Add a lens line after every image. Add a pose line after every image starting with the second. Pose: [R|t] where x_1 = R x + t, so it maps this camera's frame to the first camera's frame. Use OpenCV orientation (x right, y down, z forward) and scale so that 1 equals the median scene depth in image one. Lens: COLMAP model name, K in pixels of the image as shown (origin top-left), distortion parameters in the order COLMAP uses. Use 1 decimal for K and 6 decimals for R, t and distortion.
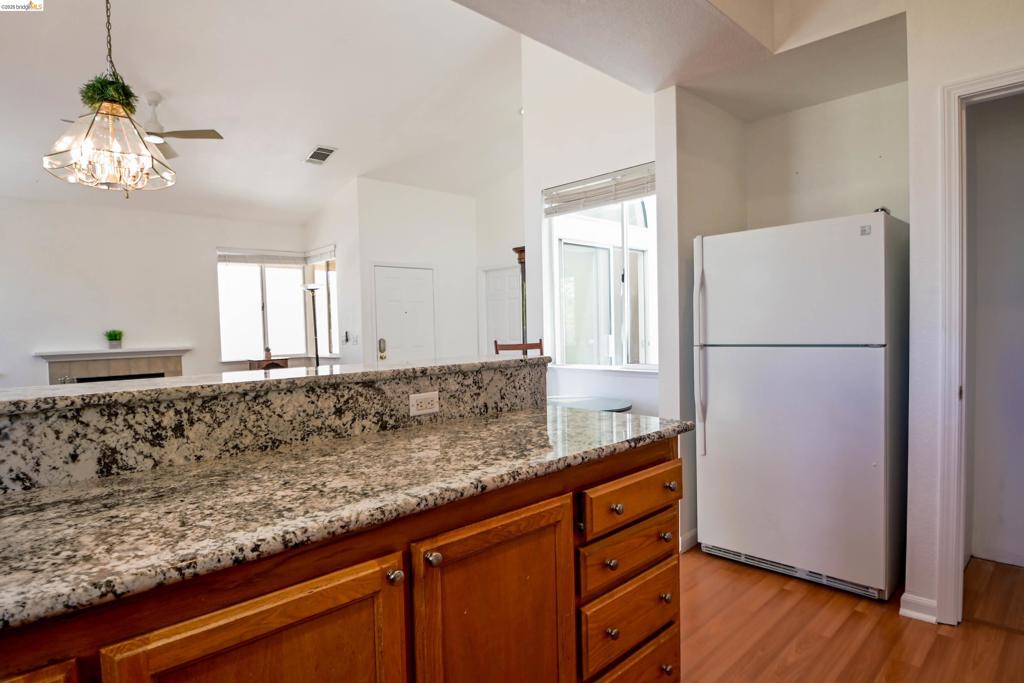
lens RADIAL K [[562.1, 0, 497.5], [0, 562.1, 350.6], [0, 0, 1]] dist [-0.022013, -0.006618]
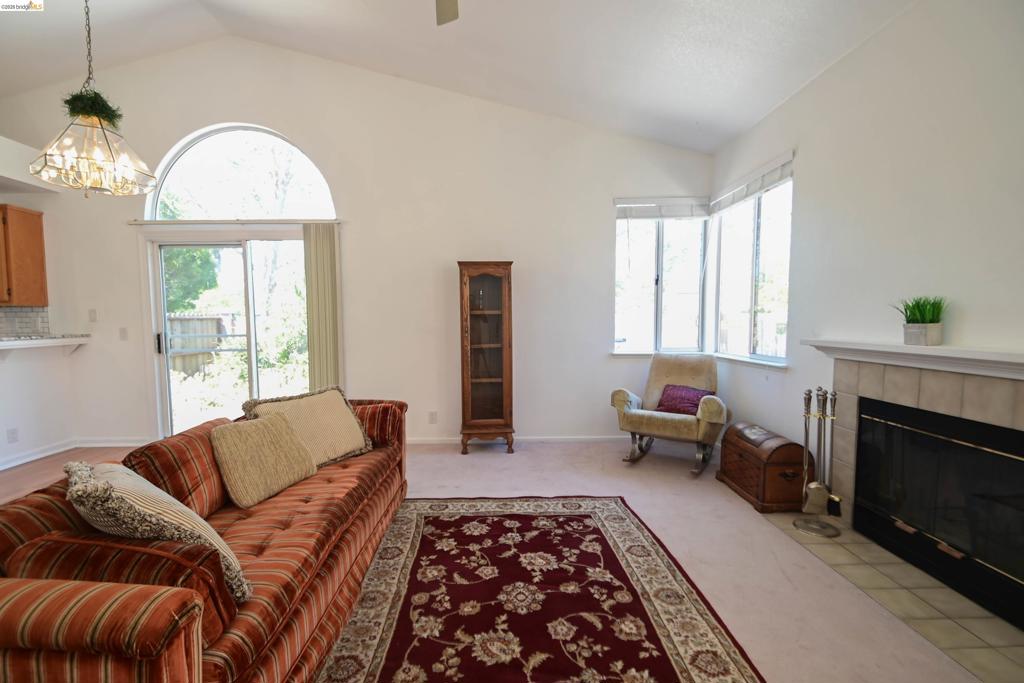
lens RADIAL K [[450.2, 0, 506.0], [0, 450.2, 351.1], [0, 0, 1]] dist [0.016555, -0.014421]
pose [[-0.676704, 0.080110, -0.731884, -0.703464], [-0.006591, 0.993364, 0.114824, -0.097031], [0.736226, 0.082526, -0.671685, 2.867857]]
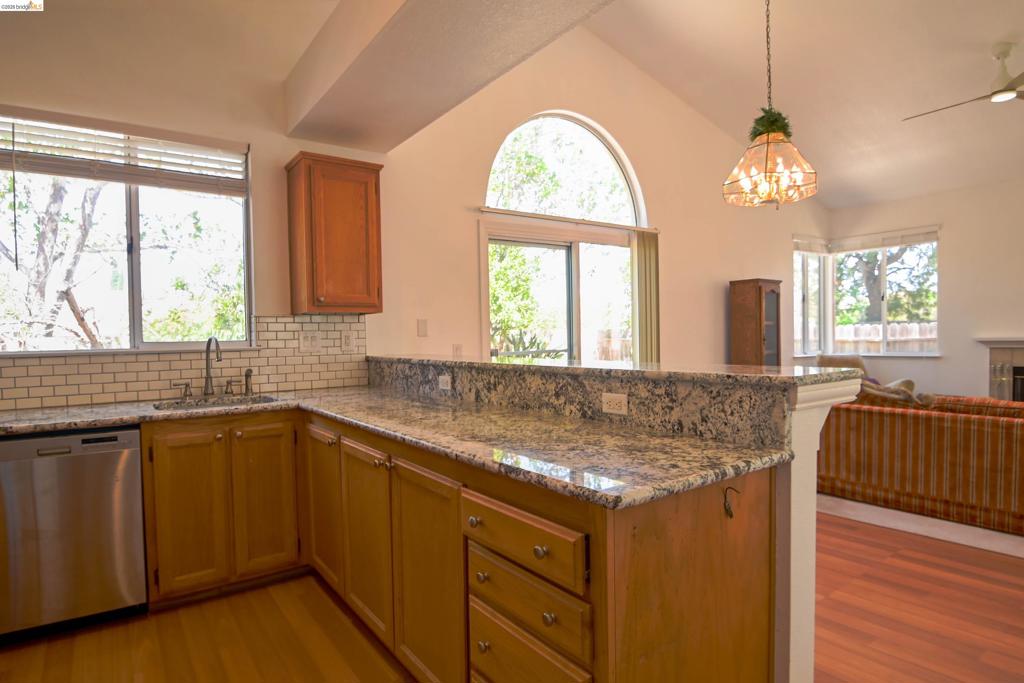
lens RADIAL K [[562.1, 0, 497.5], [0, 562.1, 350.6], [0, 0, 1]] dist [-0.022013, -0.006618]
pose [[-0.141966, 0.055743, -0.988301, 0.741724], [-0.014600, 0.998187, 0.058398, -0.049890], [0.989764, 0.022720, -0.140895, 0.739637]]
